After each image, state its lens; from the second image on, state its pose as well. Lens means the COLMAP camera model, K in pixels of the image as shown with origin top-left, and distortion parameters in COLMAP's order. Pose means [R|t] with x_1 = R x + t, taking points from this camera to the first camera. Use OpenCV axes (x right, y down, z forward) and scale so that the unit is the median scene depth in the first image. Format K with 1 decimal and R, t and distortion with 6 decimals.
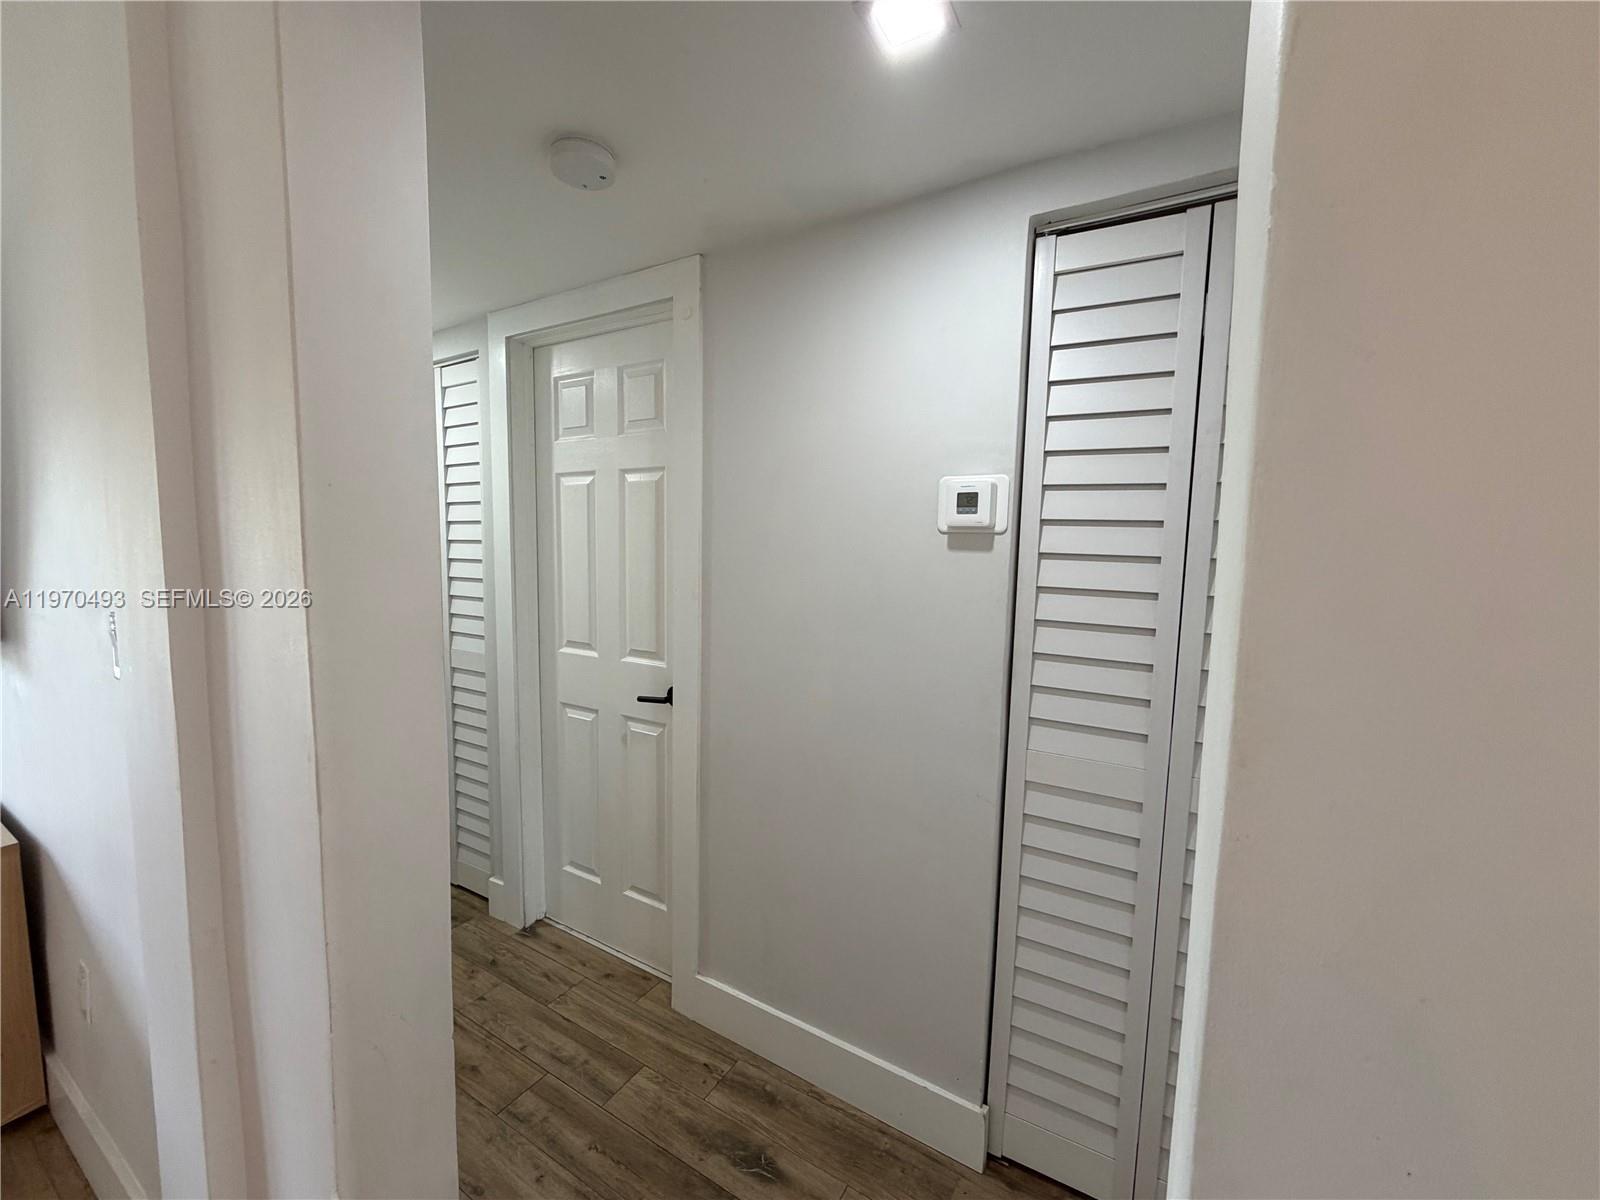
lens RADIAL K [[639.0, 0, 794.5], [0, 639.0, 600.5], [0, 0, 1]] dist [-0.000353, 0.000089]
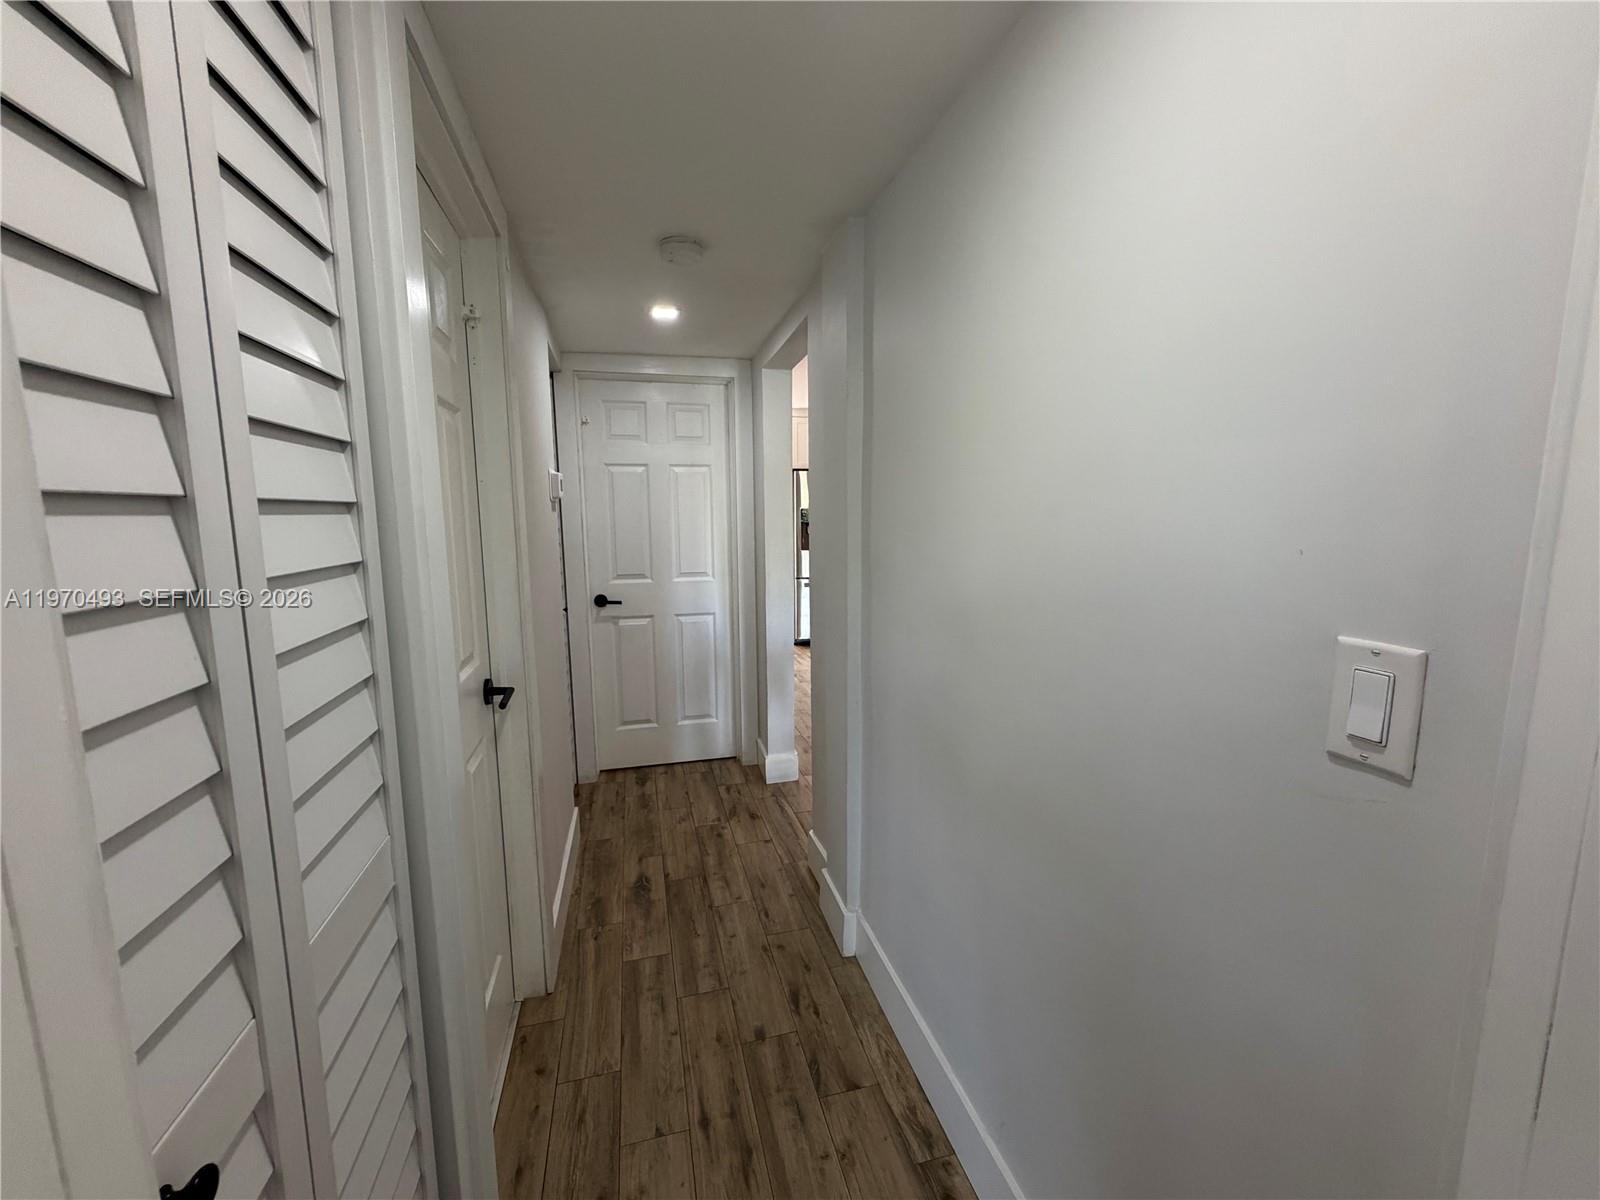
lens RADIAL K [[639.0, 0, 794.5], [0, 639.0, 600.5], [0, 0, 1]] dist [-0.000353, 0.000089]
pose [[-0.715257, -0.102975, 0.691233, -1.196245], [0.063430, 0.975437, 0.210948, -0.136759], [-0.695977, 0.194727, -0.691157, 1.464462]]
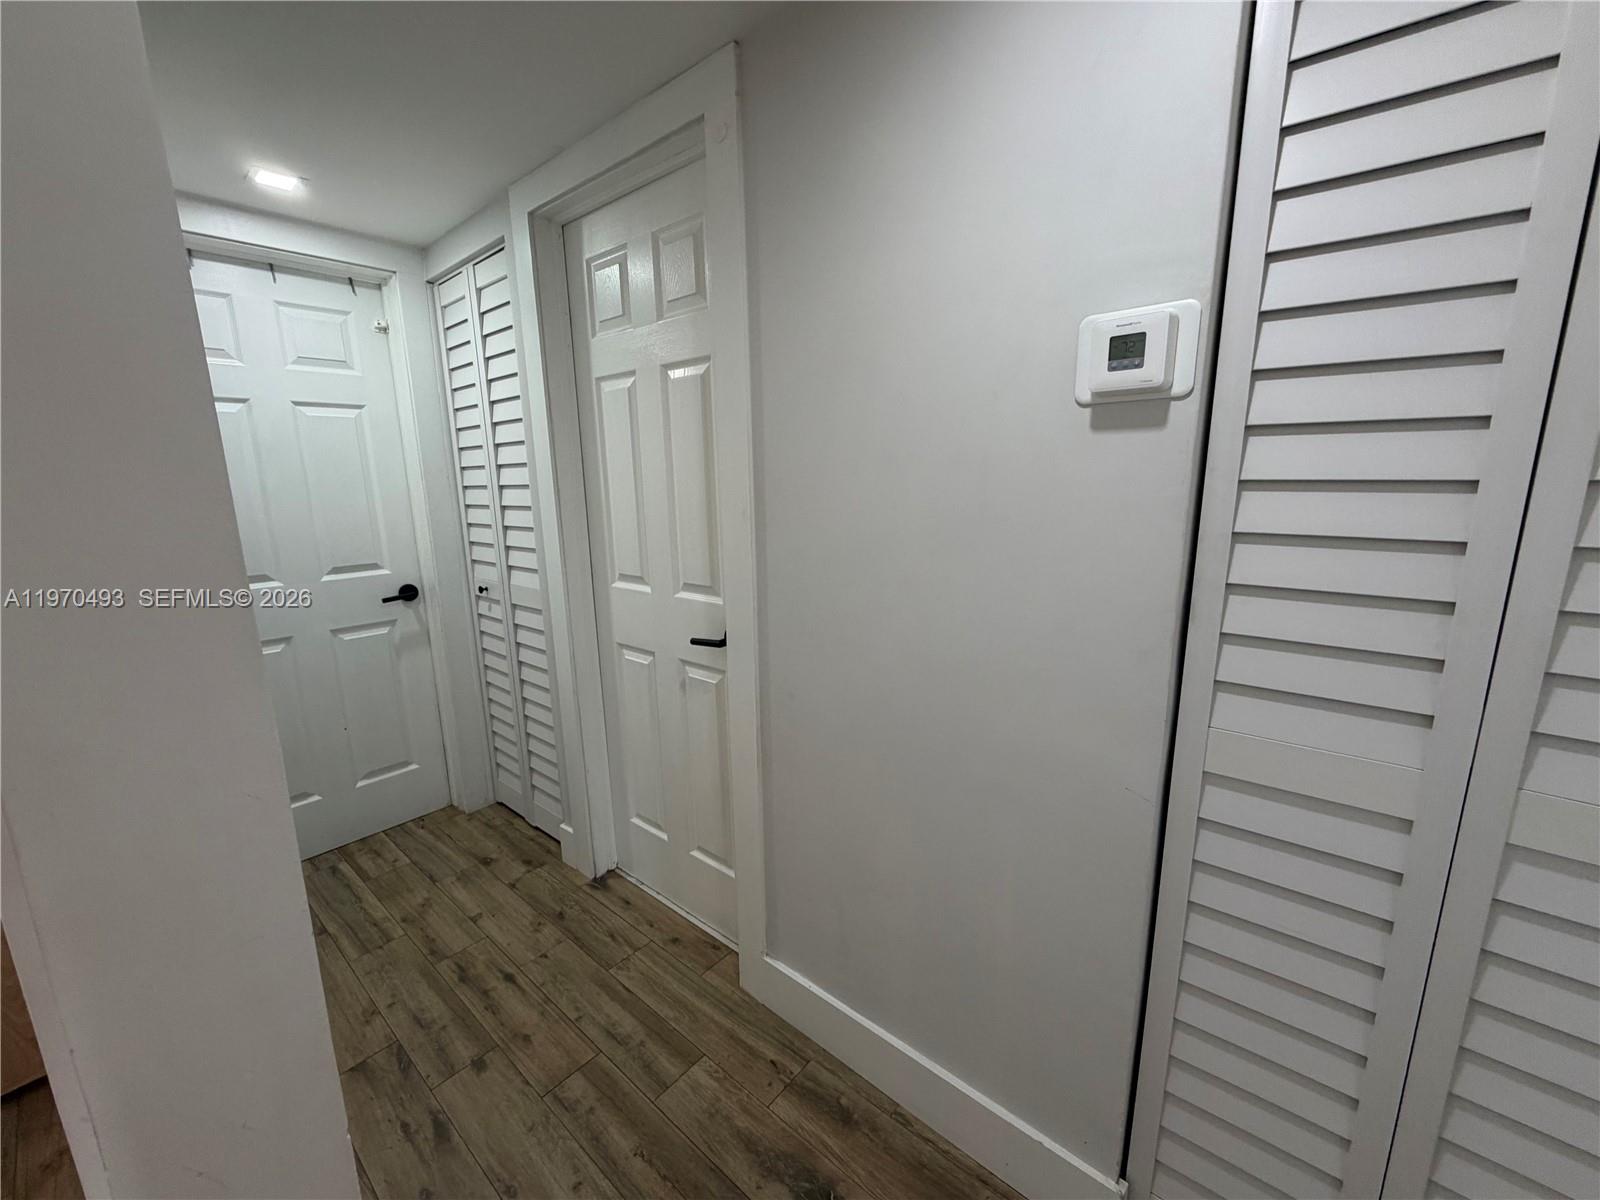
lens RADIAL K [[639.0, 0, 794.5], [0, 639.0, 600.5], [0, 0, 1]] dist [-0.000353, 0.000089]
pose [[0.985680, -0.004367, -0.168571, 0.038558], [0.022284, 0.994271, 0.104544, 0.016518], [0.167149, -0.106804, 0.980130, 0.226581]]
